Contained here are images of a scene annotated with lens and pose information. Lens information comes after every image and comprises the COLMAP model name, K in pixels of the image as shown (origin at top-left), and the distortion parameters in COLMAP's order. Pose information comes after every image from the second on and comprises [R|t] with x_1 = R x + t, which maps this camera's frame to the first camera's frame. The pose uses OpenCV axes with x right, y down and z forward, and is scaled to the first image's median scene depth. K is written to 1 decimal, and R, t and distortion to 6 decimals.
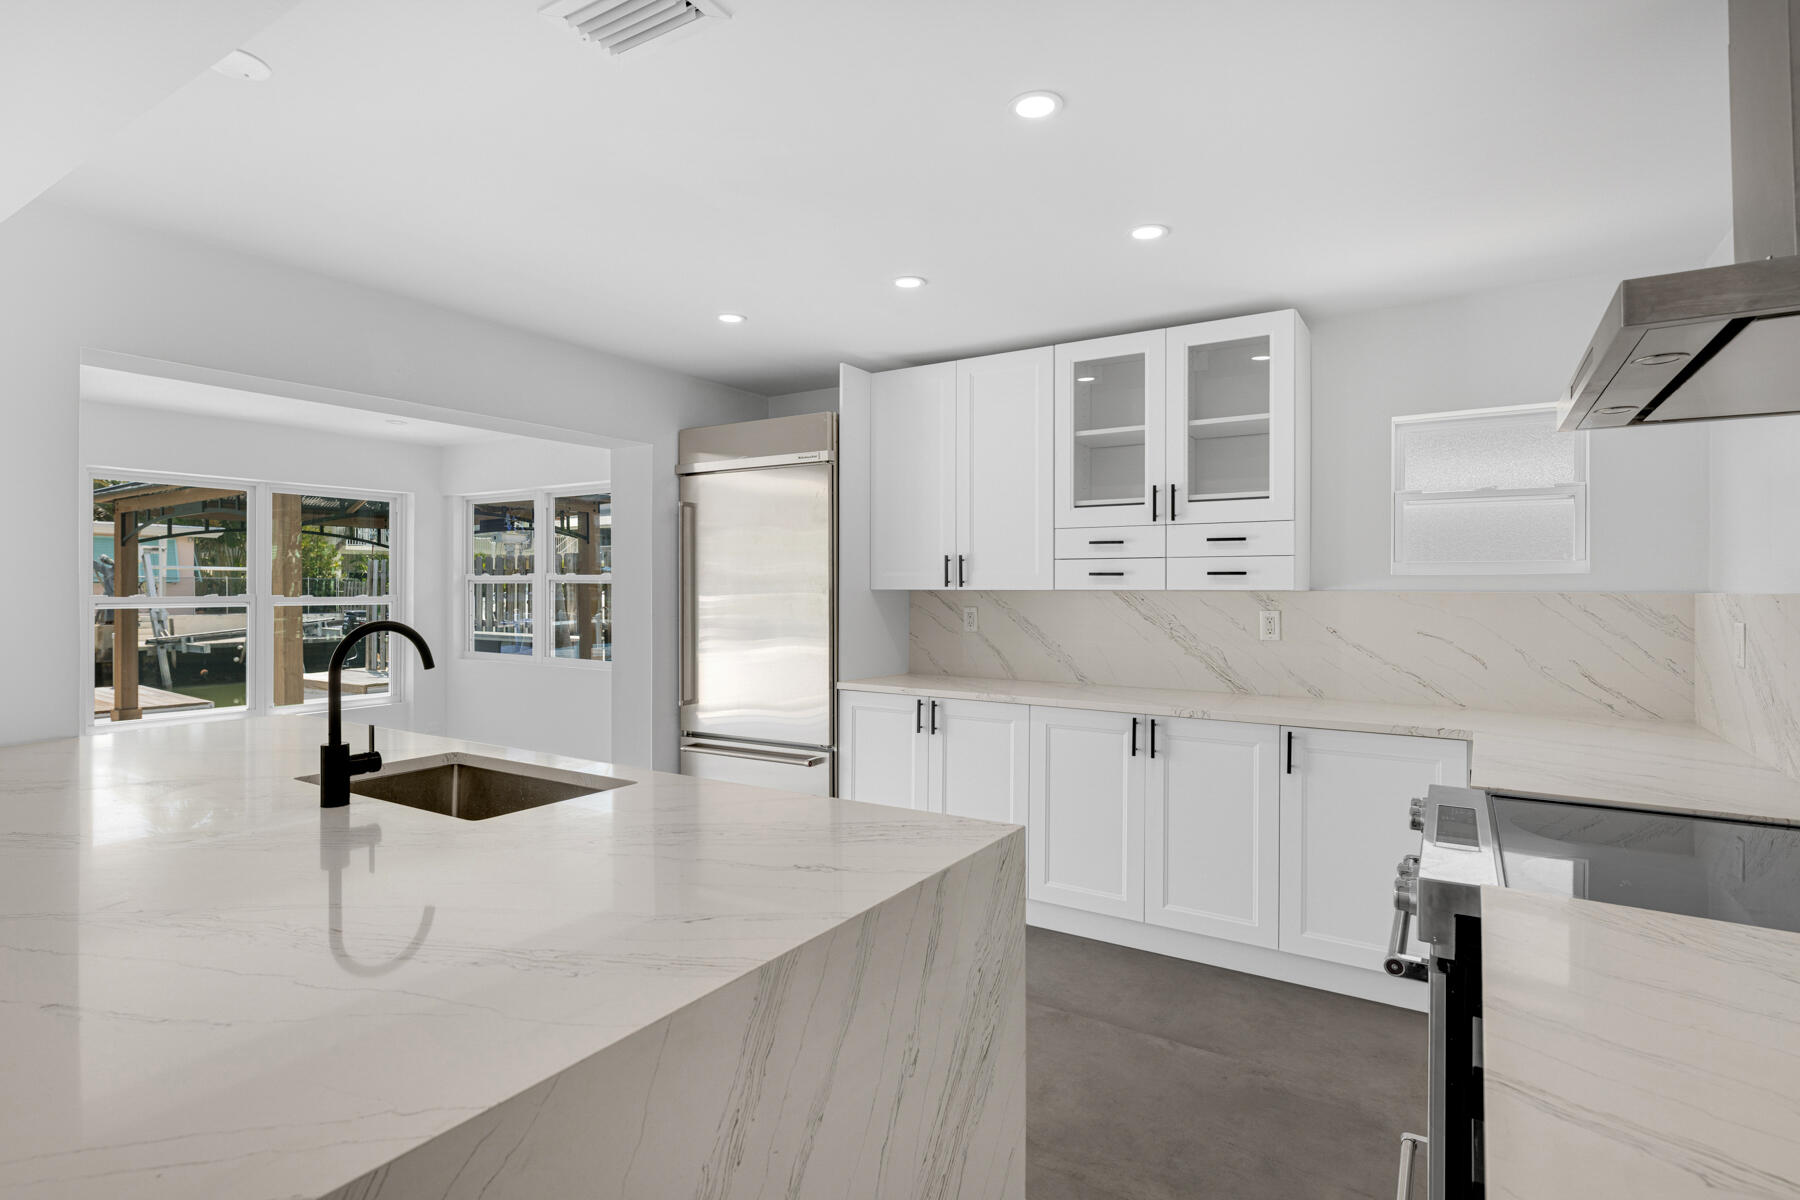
lens RADIAL K [[916.9, 0, 892.5], [0, 916.9, 588.0], [0, 0, 1]] dist [0.000259, -0.000078]
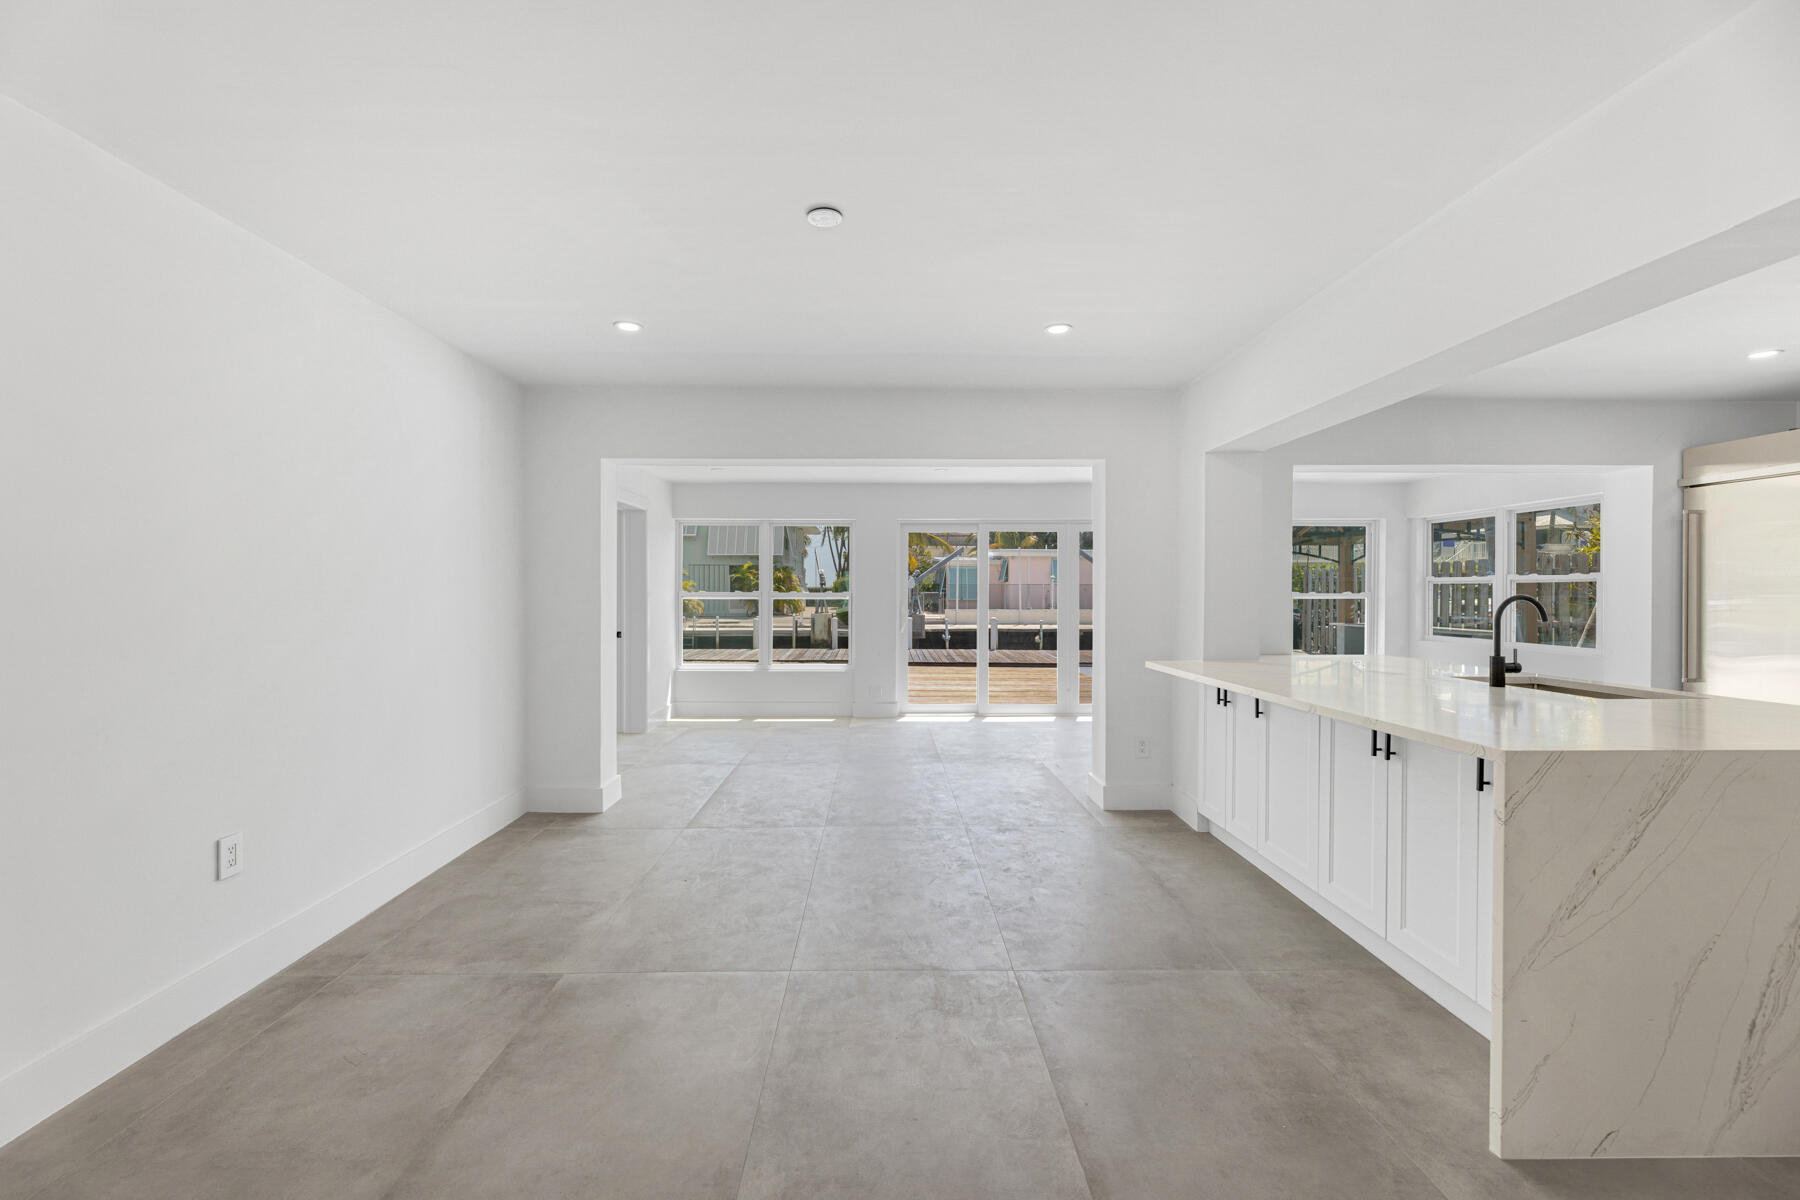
lens RADIAL K [[743.2, 0, 889.8], [0, 743.2, 596.8], [0, 0, 1]] dist [-0.003860, 0.000036]
pose [[0.552181, 0.007374, -0.833692, -0.000946], [-0.003062, 0.999972, 0.006817, 0.017347], [0.833719, -0.001211, 0.552188, -0.462911]]
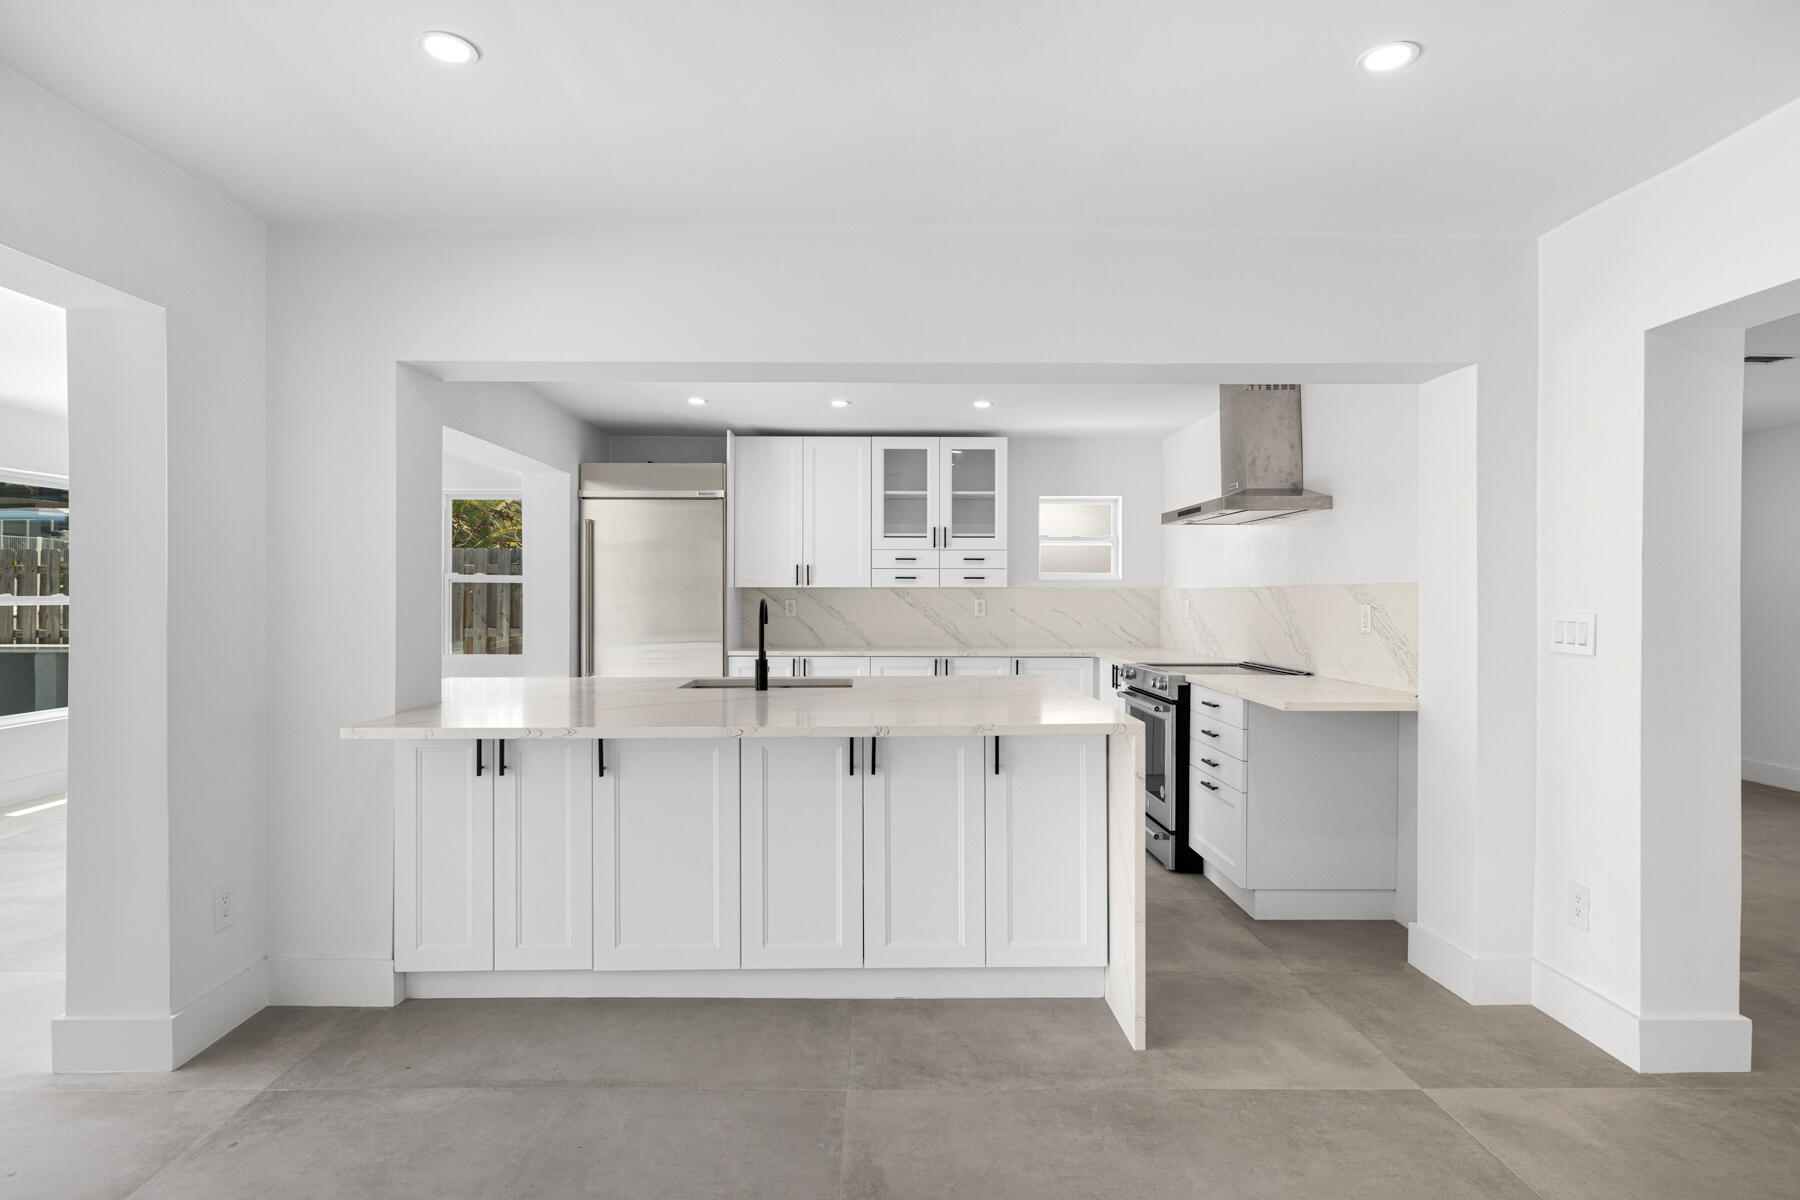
lens RADIAL K [[916.9, 0, 891.4], [0, 916.9, 595.5], [0, 0, 1]] dist [0.000259, -0.000078]
pose [[0.833433, -0.001970, 0.552616, -0.703275], [0.001523, 0.999998, 0.001268, 0.014732], [-0.552618, -0.000216, 0.833435, -0.380711]]
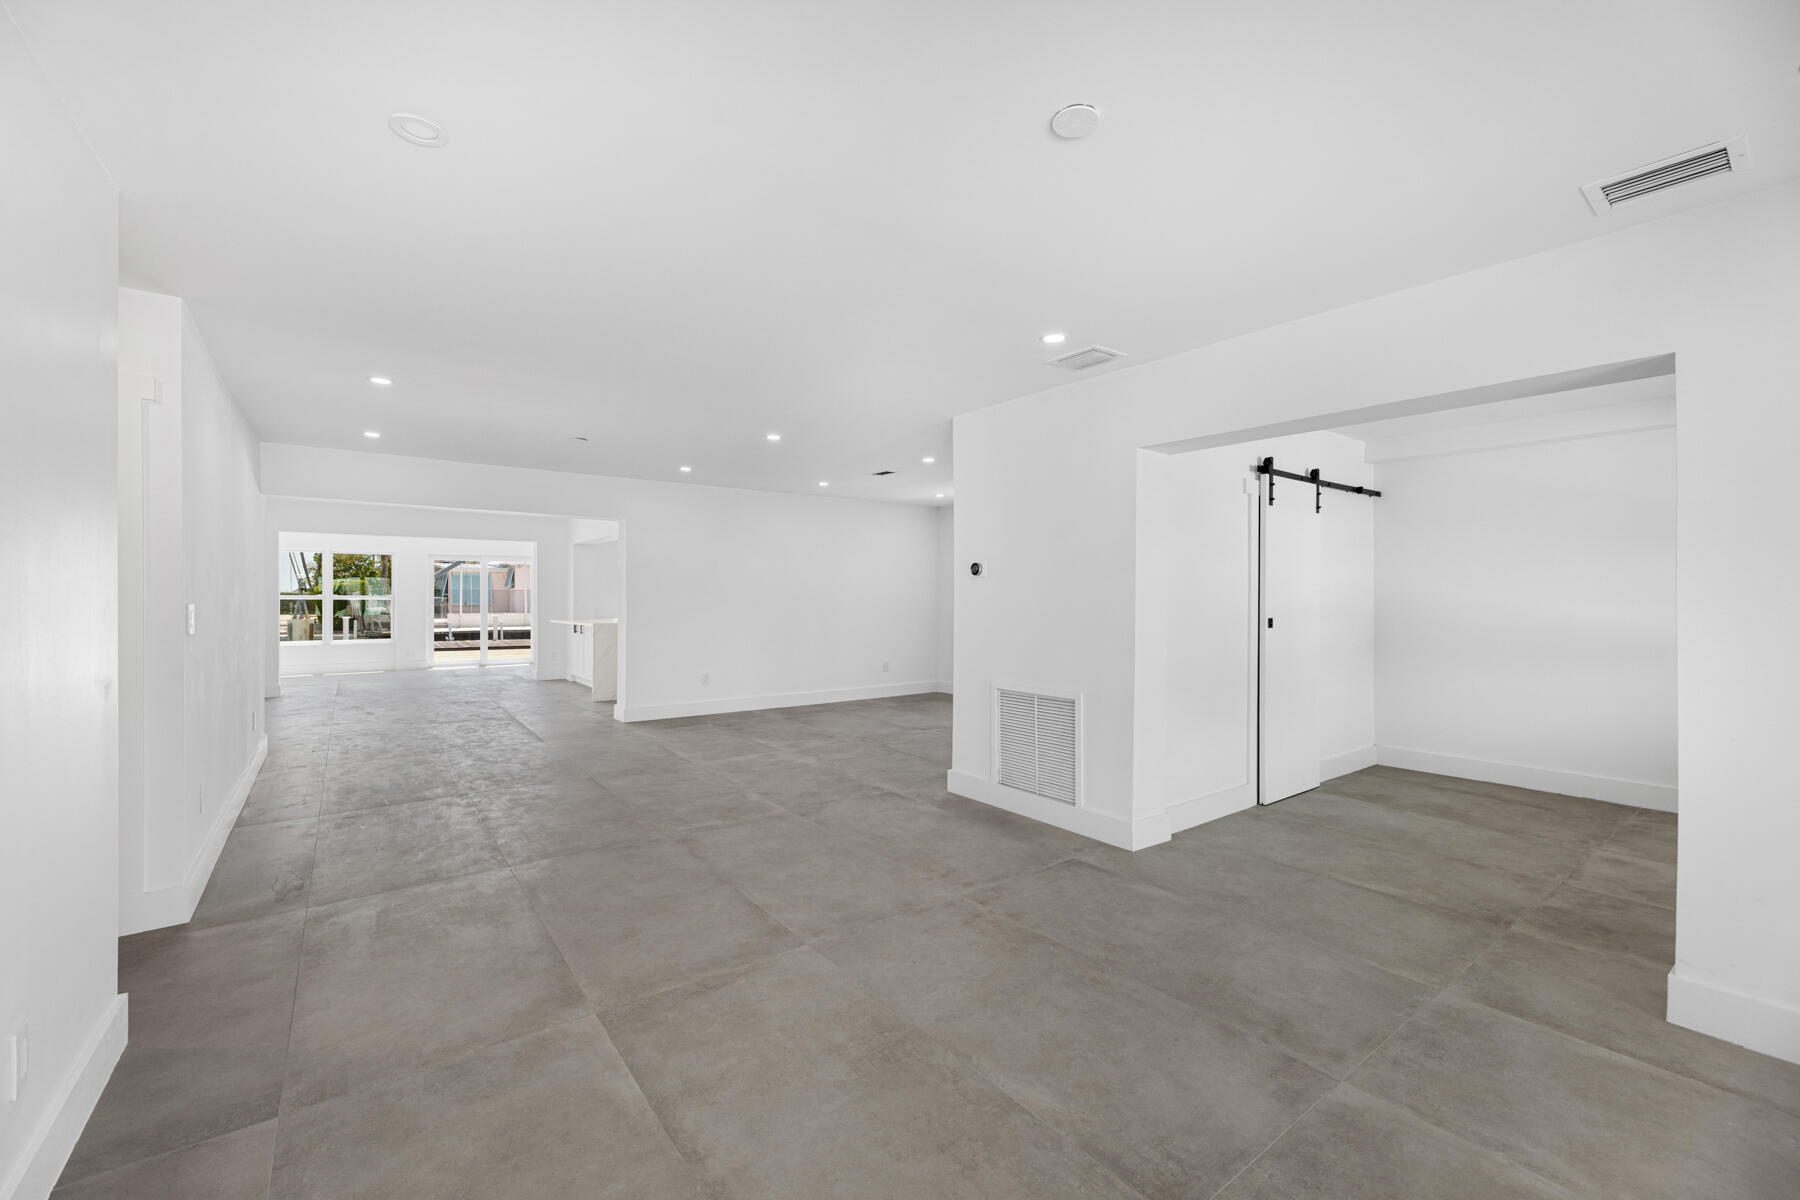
lens RADIAL K [[743.2, 0, 896.2], [0, 743.2, 597.6], [0, 0, 1]] dist [-0.003860, 0.000036]
pose [[0.935171, -0.002071, -0.354190, 1.477771], [0.001550, 0.999997, -0.001755, 0.045809], [0.354193, 0.001092, 0.935172, -1.684218]]
